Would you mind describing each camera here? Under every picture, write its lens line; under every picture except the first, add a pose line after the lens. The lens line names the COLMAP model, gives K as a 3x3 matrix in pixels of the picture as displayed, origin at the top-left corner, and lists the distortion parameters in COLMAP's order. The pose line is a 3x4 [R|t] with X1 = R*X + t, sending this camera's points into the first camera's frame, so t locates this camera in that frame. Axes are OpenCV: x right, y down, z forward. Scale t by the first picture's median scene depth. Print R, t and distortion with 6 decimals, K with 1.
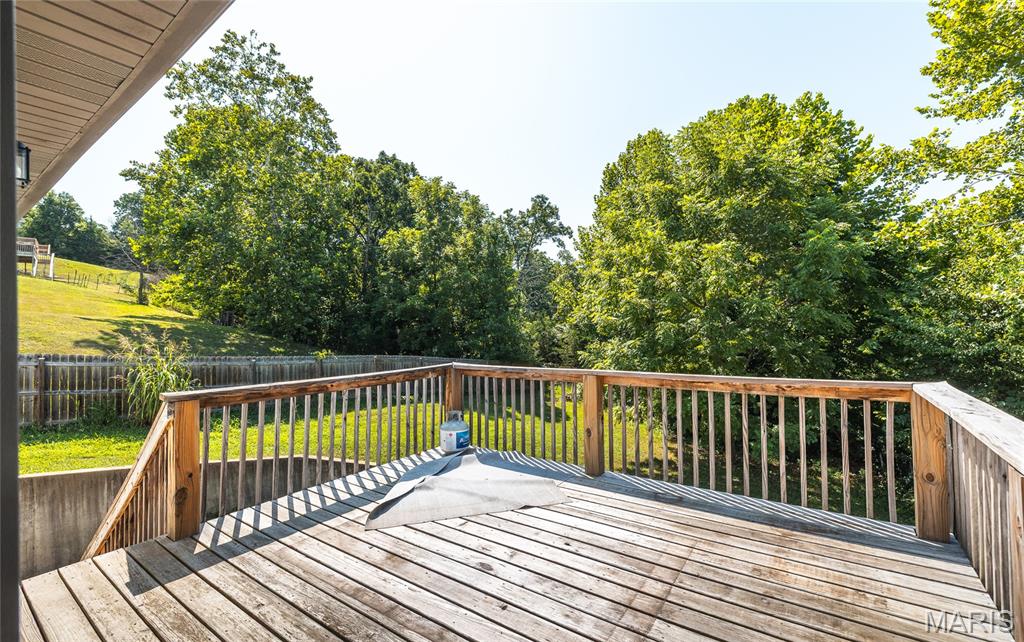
lens RADIAL K [[432.7, 0, 515.0], [0, 432.7, 322.2], [0, 0, 1]] dist [0.003572, -0.000654]
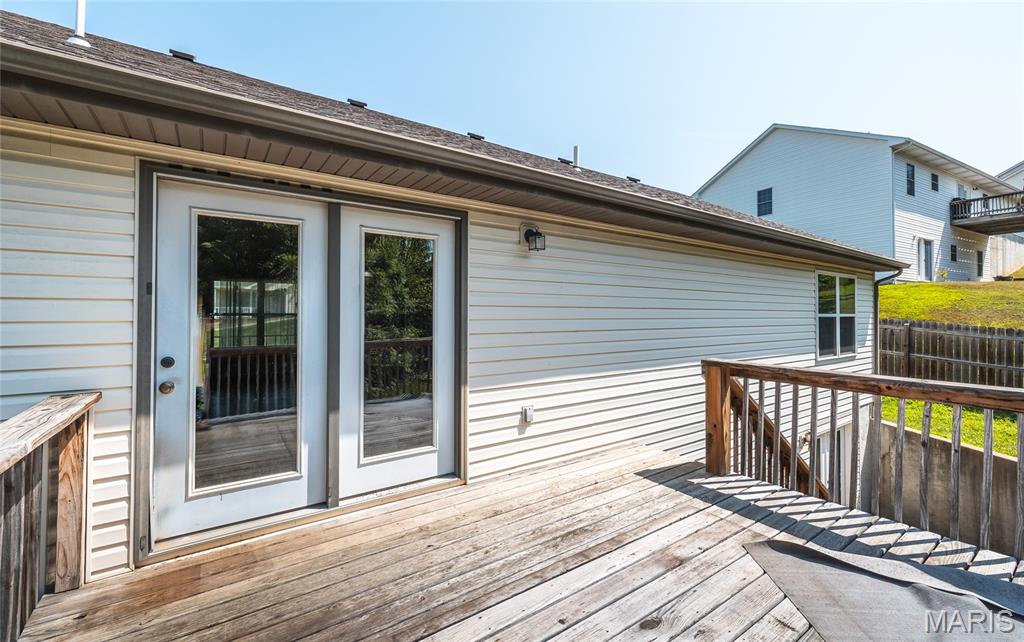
lens RADIAL K [[432.7, 0, 516.0], [0, 432.7, 310.1], [0, 0, 1]] dist [0.003572, -0.000654]
pose [[-0.331150, 0.012103, -0.943500, 0.152449], [0.022087, 0.999743, 0.005073, -0.000250], [0.943319, -0.019160, -0.331333, 0.217615]]
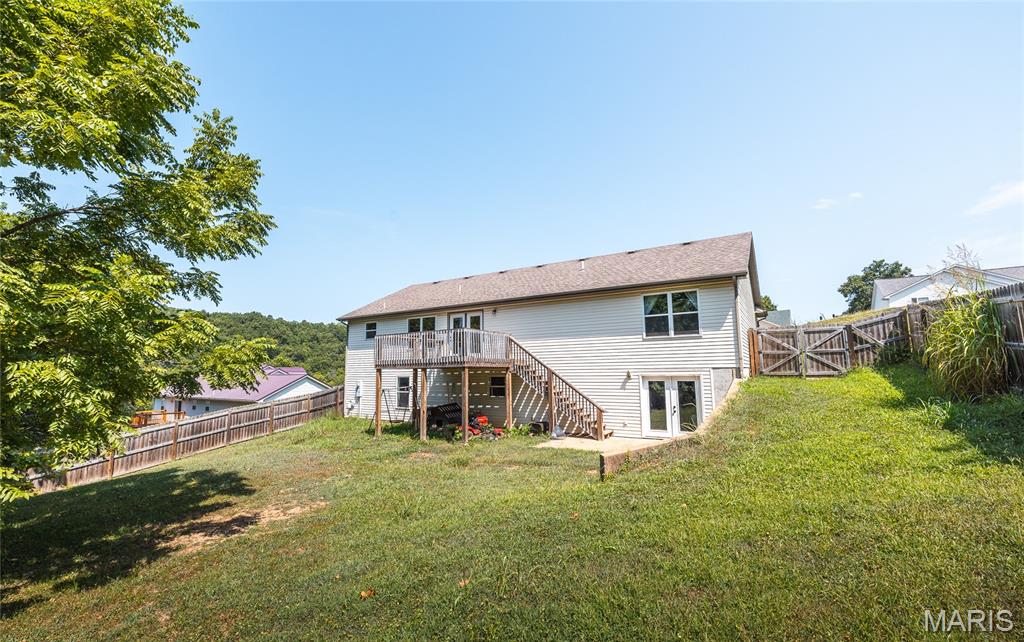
lens RADIAL K [[432.7, 0, 515.0], [0, 432.7, 318.8], [0, 0, 1]] dist [0.003572, -0.000654]
pose [[-0.997800, 0.023868, -0.061853, -0.130196], [0.032446, 0.989389, -0.141618, 0.194156], [0.057816, -0.143314, -0.987987, 1.648371]]
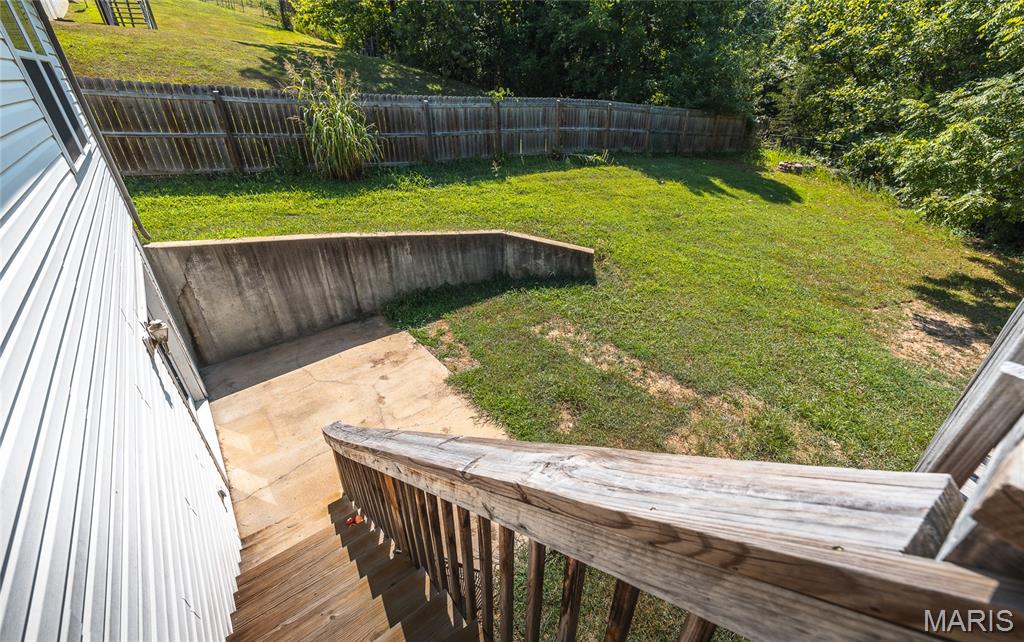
lens RADIAL K [[432.7, 0, 514.0], [0, 432.7, 321.5], [0, 0, 1]] dist [0.003572, -0.000654]
pose [[0.956684, 0.154162, -0.246961, -0.225005], [-0.002767, 0.853066, 0.521795, 0.020735], [0.291115, -0.498510, 0.816542, 0.225531]]
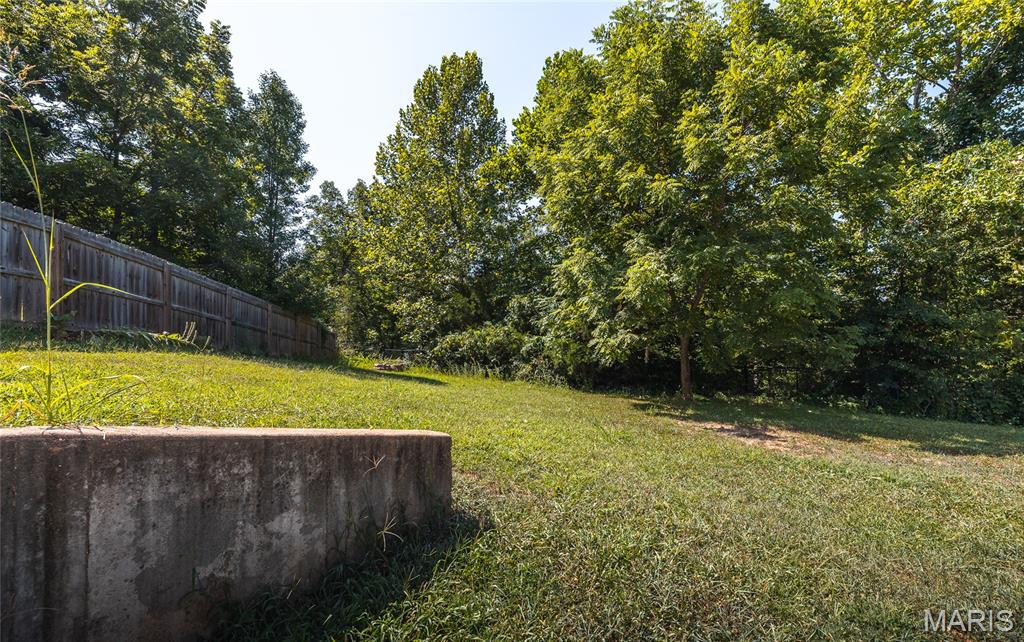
lens RADIAL K [[432.7, 0, 520.1], [0, 432.7, 336.3], [0, 0, 1]] dist [0.003572, -0.000654]
pose [[0.721210, 0.023075, 0.692333, -0.450241], [-0.029517, 0.999561, -0.002567, 0.255673], [-0.692088, -0.018584, 0.721574, 0.731238]]
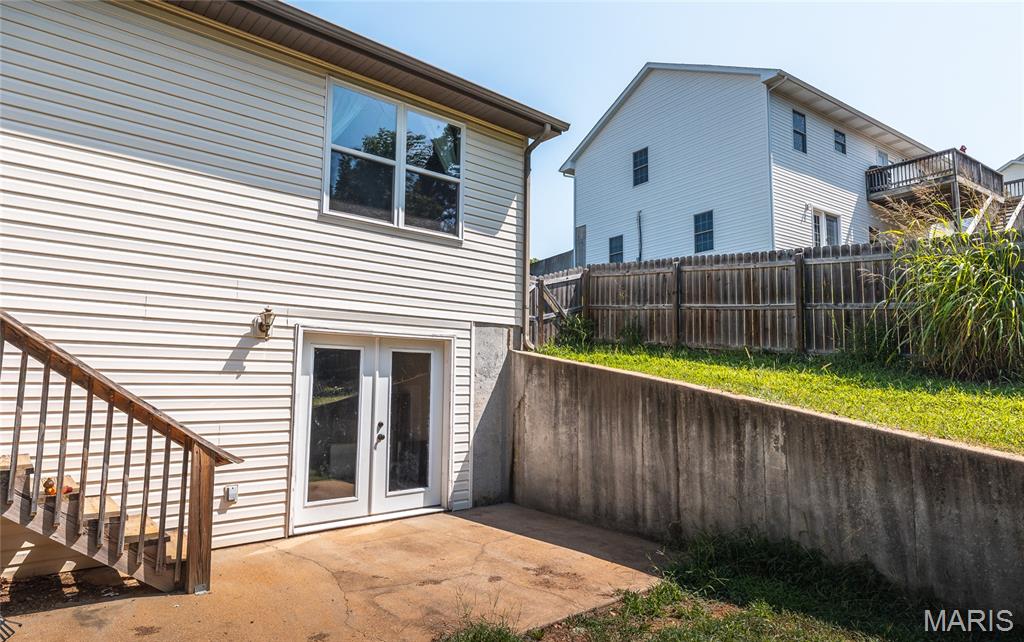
lens RADIAL K [[600.7, 0, 512.9], [0, 600.7, 322.6], [0, 0, 1]] dist [-0.001979, -0.000999]
pose [[-0.240913, -0.076041, -0.967563, -0.098658], [0.011838, 0.996622, -0.081272, 0.230929], [0.970474, -0.031034, -0.239199, 0.713172]]
